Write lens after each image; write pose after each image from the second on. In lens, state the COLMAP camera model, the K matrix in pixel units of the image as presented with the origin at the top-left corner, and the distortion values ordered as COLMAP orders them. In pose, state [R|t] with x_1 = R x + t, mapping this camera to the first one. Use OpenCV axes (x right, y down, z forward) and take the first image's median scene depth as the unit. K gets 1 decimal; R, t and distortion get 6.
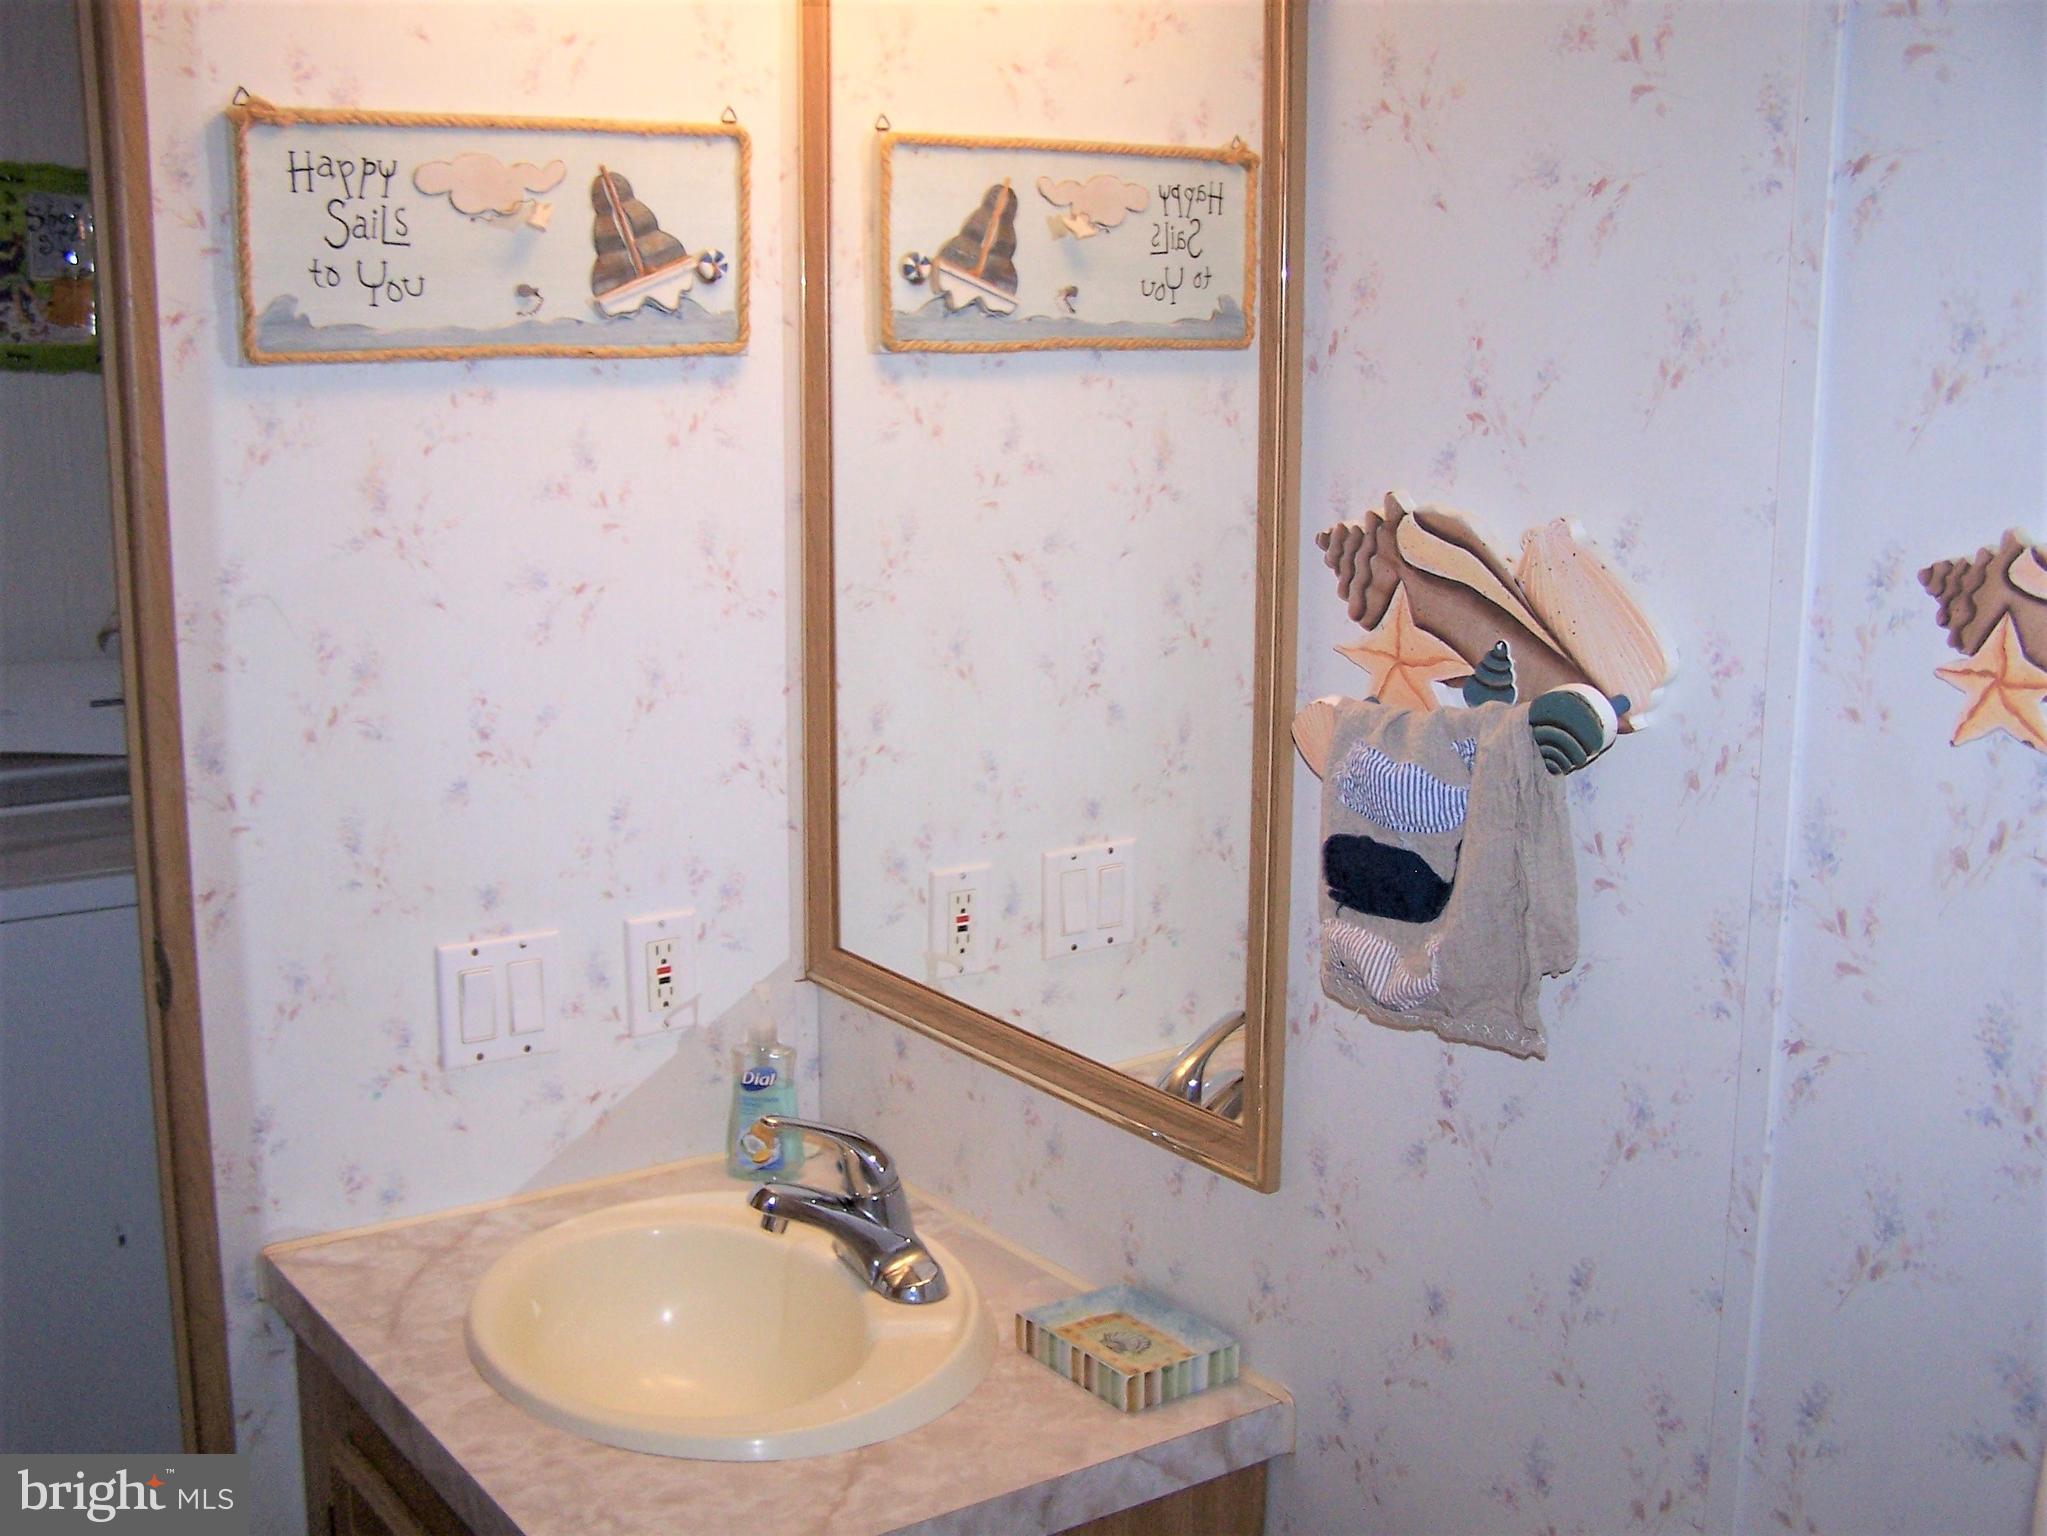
lens RADIAL K [[2355.4, 0, 1023.9], [0, 2355.4, 764.3], [0, 0, 1]] dist [-0.103044, 0.000000]
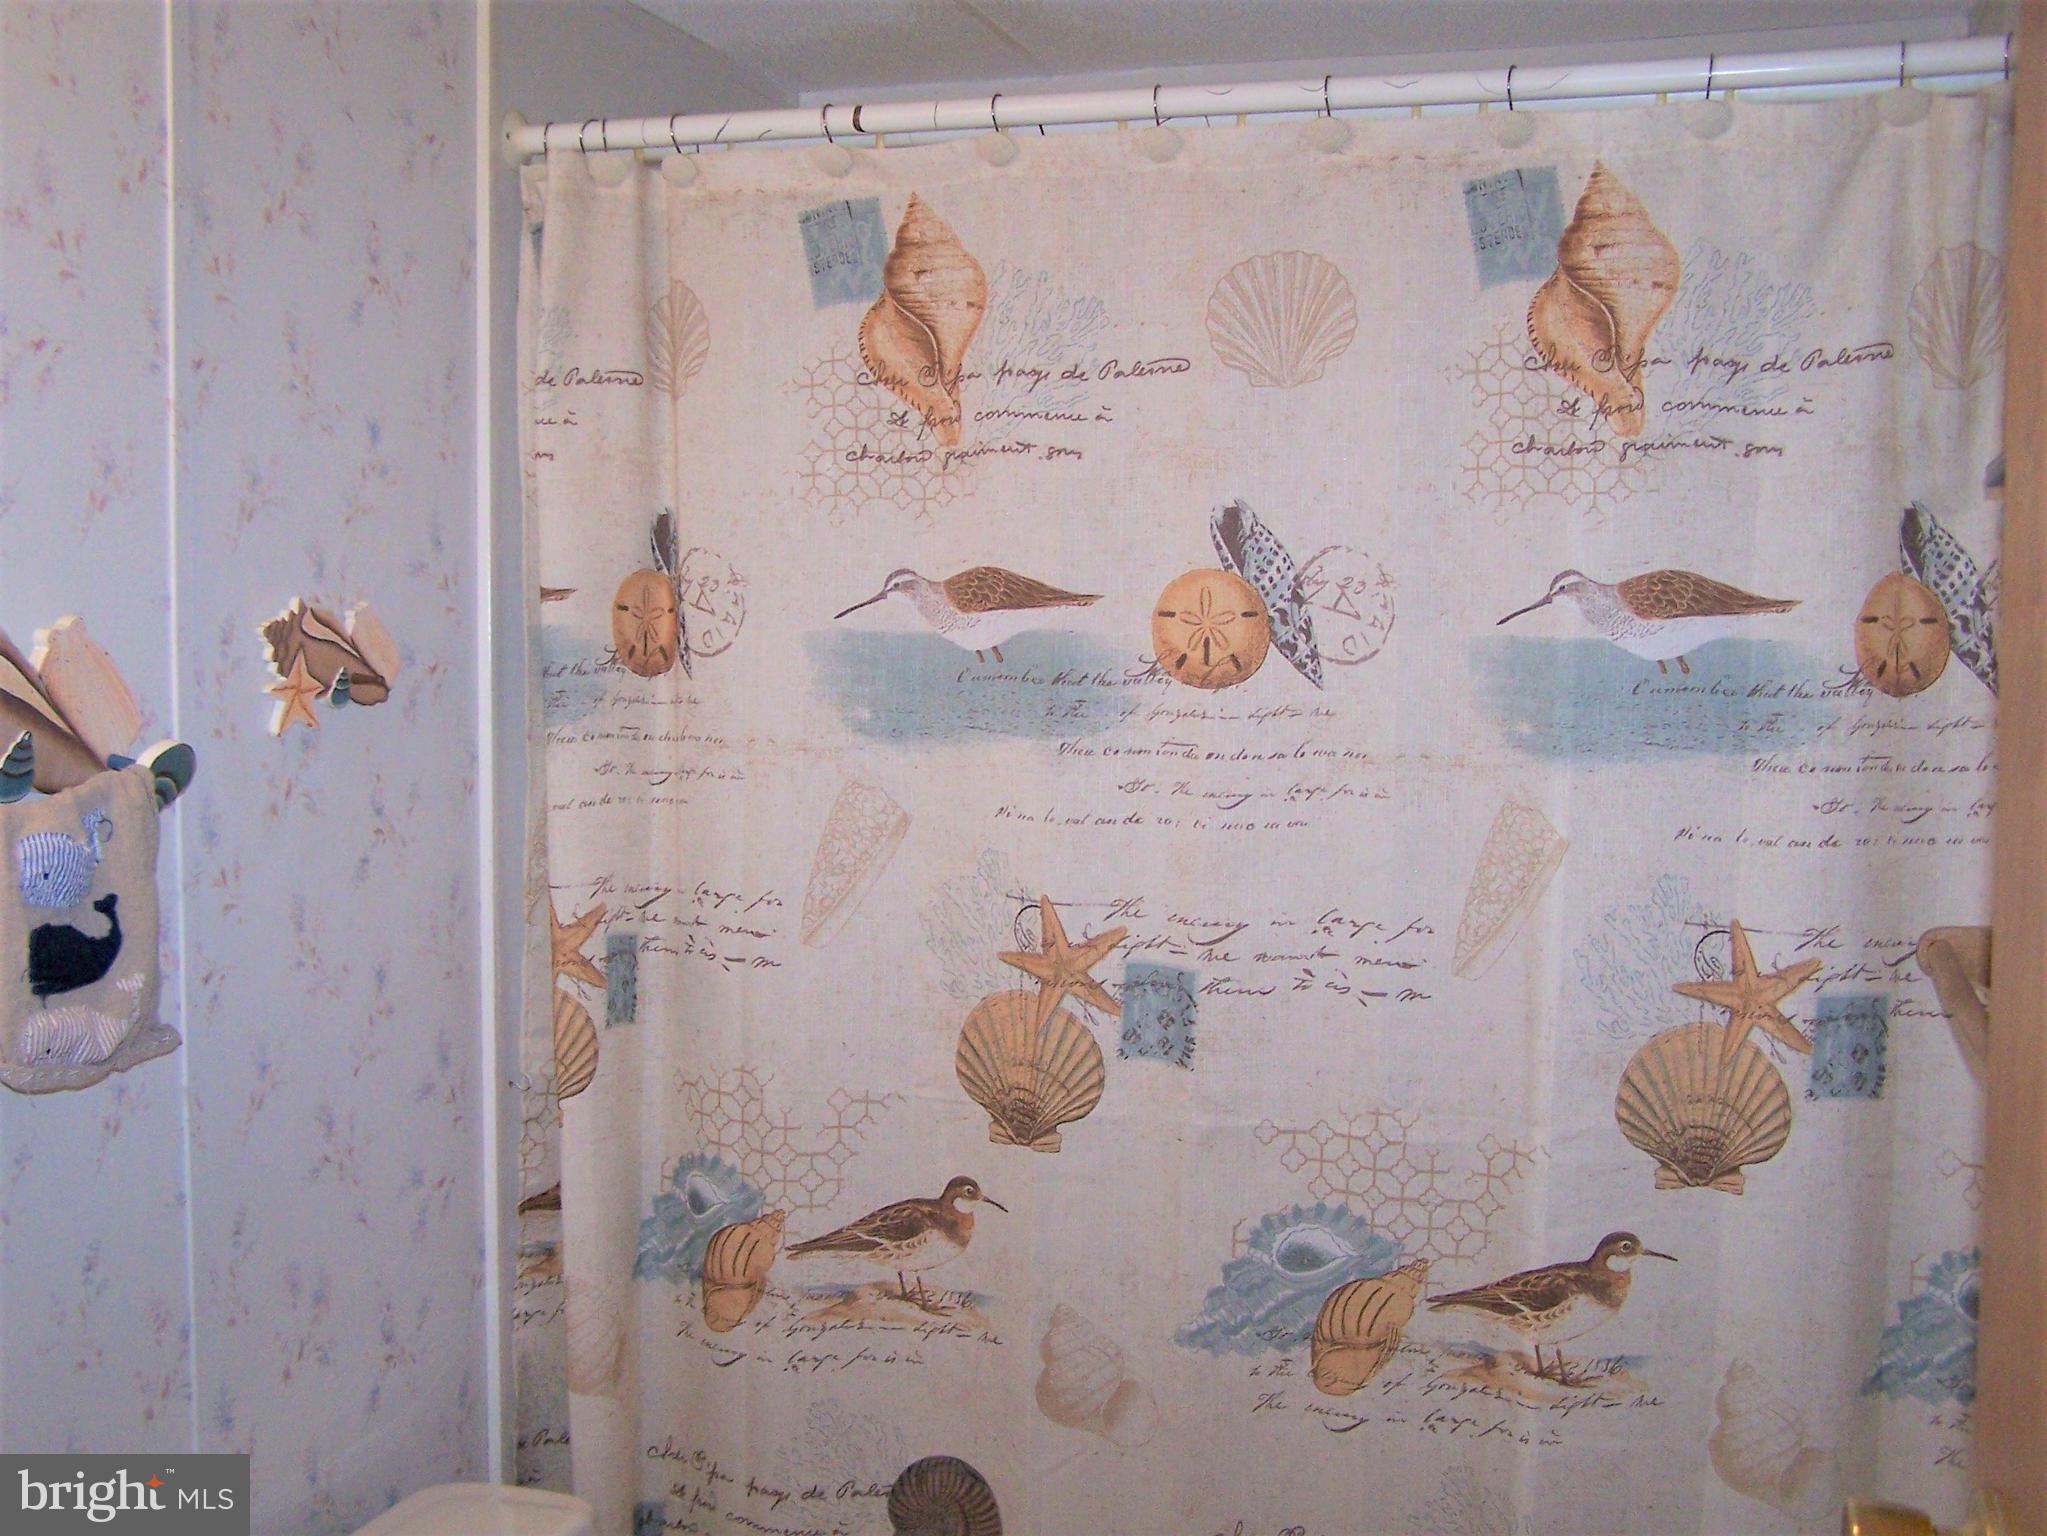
lens RADIAL K [[2355.4, 0, 1023.5], [0, 2355.4, 770.1], [0, 0, 1]] dist [-0.103044, 0.000000]
pose [[-0.640300, -0.047434, 0.766659, -1.036756], [0.143126, 0.973244, 0.179752, -0.179580], [-0.754672, 0.224824, -0.616379, 1.439183]]
